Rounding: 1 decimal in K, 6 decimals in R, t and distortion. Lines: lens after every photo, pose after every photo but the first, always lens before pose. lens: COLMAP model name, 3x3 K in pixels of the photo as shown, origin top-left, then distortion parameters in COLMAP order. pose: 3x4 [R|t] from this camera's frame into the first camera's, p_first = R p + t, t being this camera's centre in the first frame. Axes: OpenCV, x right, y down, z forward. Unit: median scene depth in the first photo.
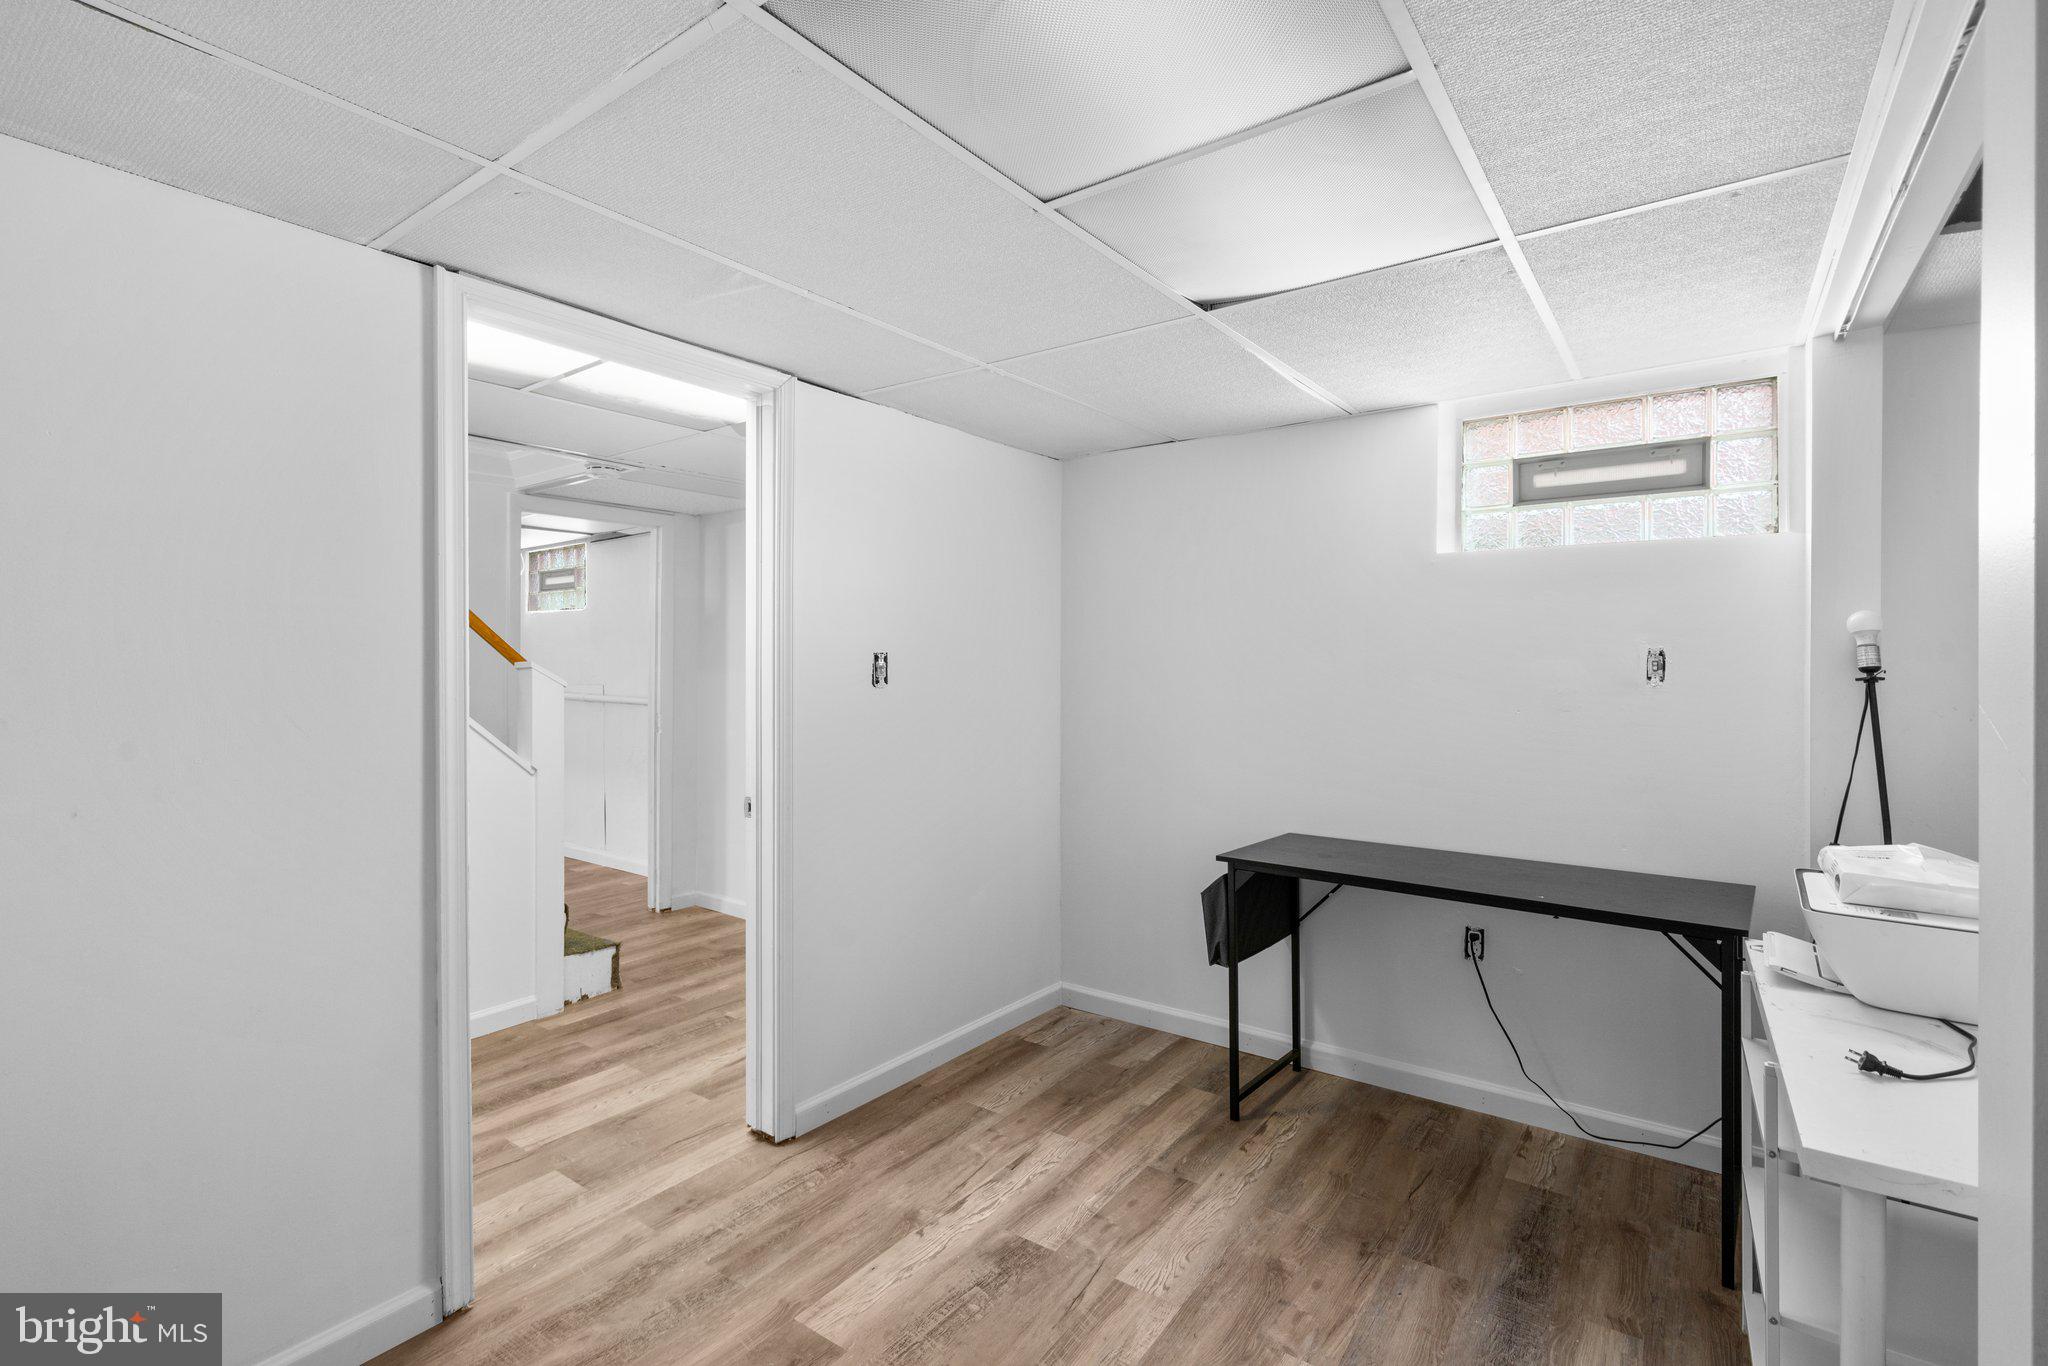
lens RADIAL K [[935.5, 0, 1023.8], [0, 935.5, 672.8], [0, 0, 1]] dist [-0.009072, 0.004095]
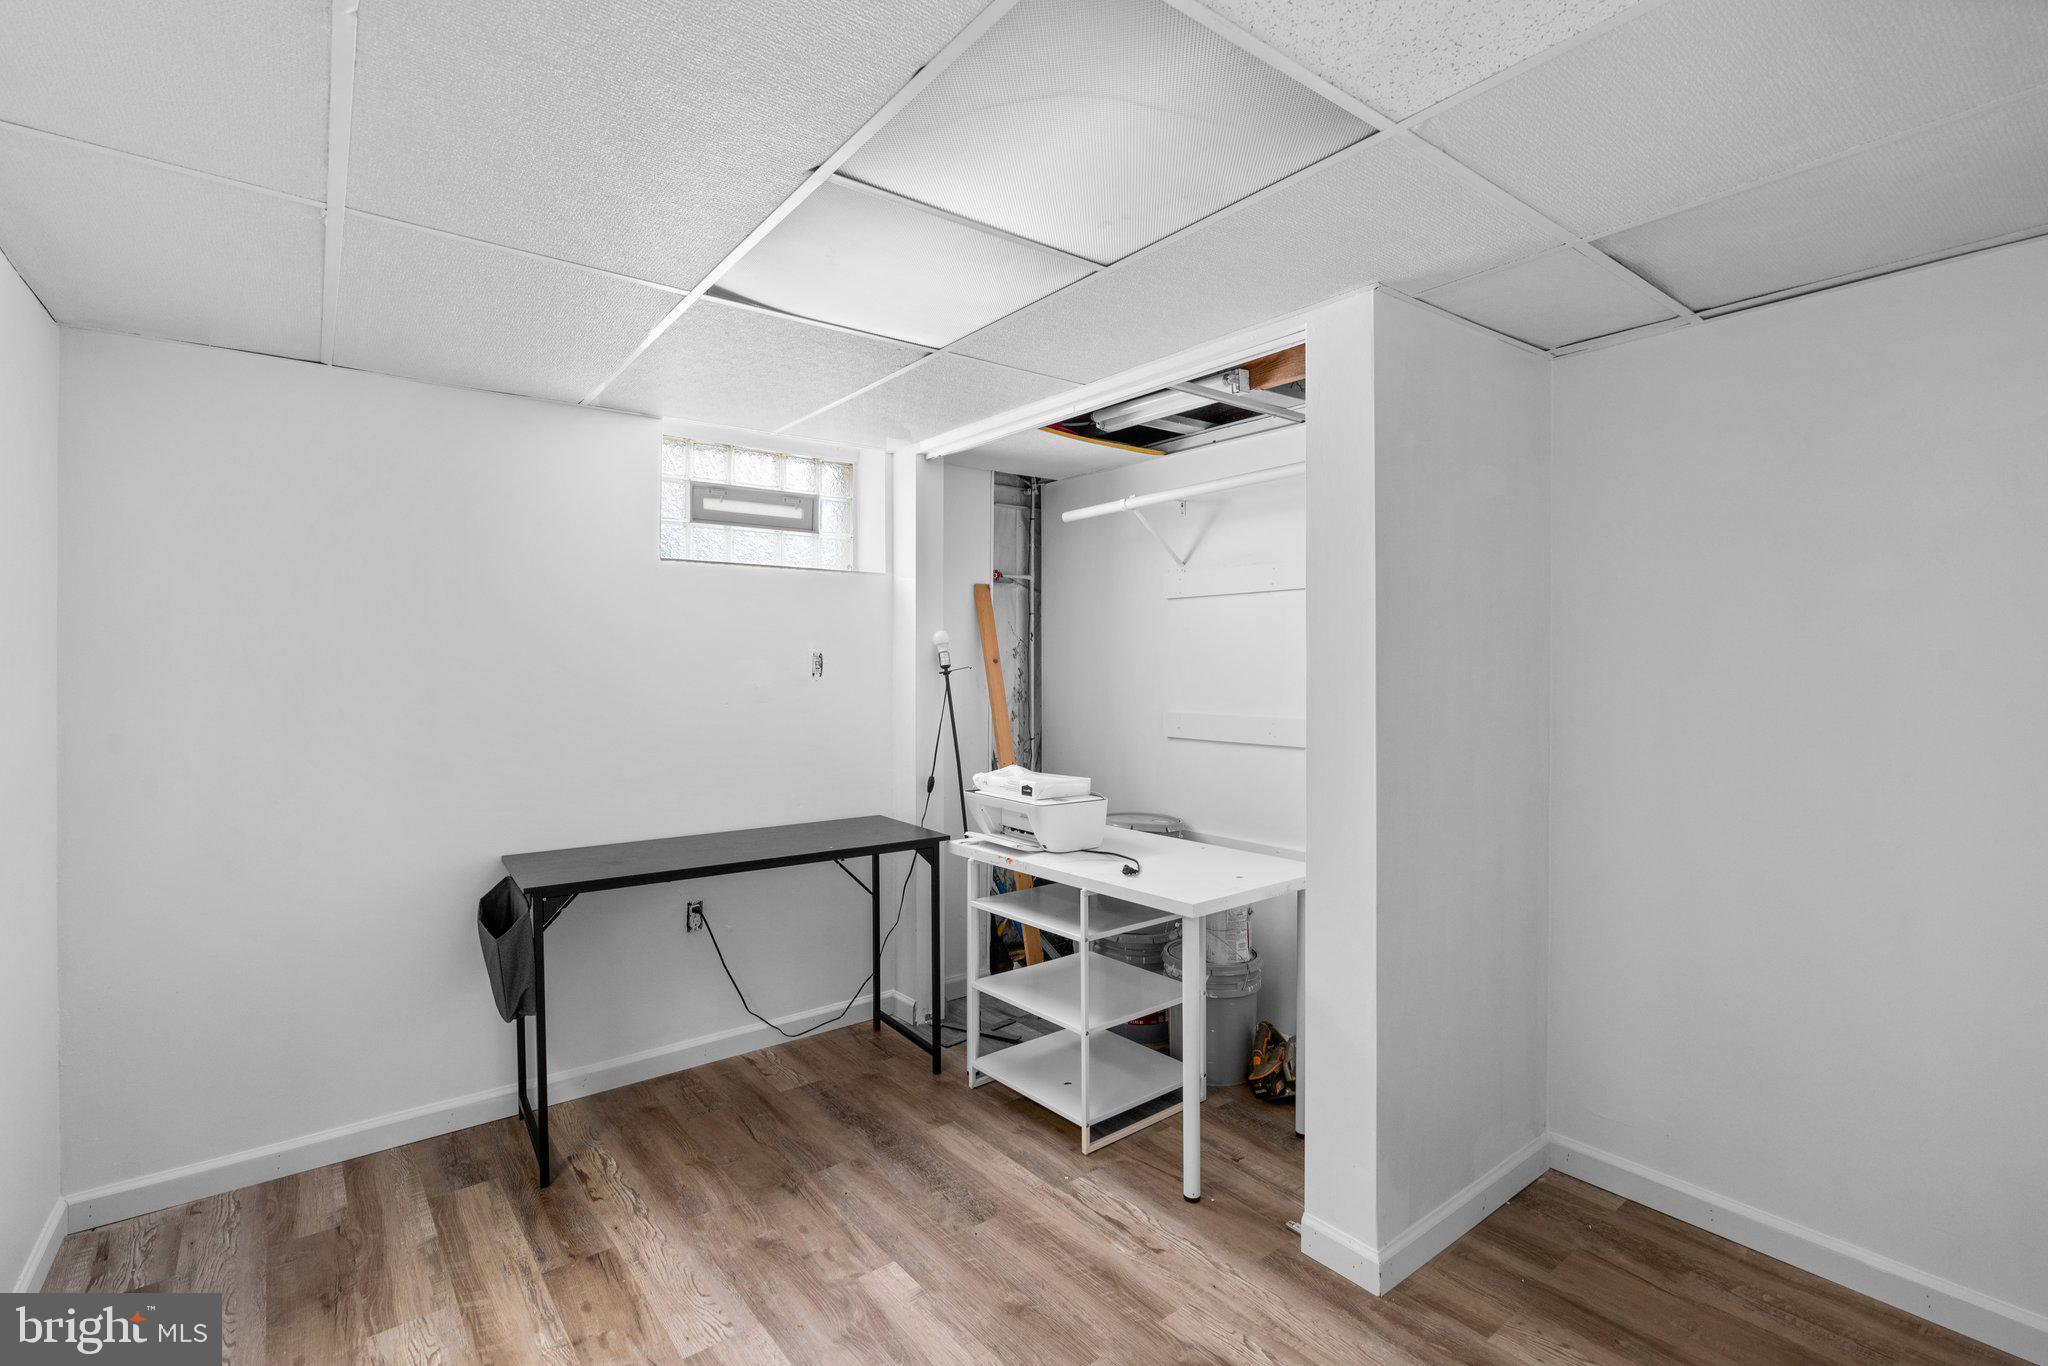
lens RADIAL K [[935.5, 0, 1034.5], [0, 935.5, 676.2], [0, 0, 1]] dist [-0.009072, 0.004095]
pose [[0.263617, -0.017284, 0.964473, -0.518691], [0.007379, 0.999846, 0.015901, -0.009440], [-0.964599, 0.002925, 0.263704, 0.348018]]
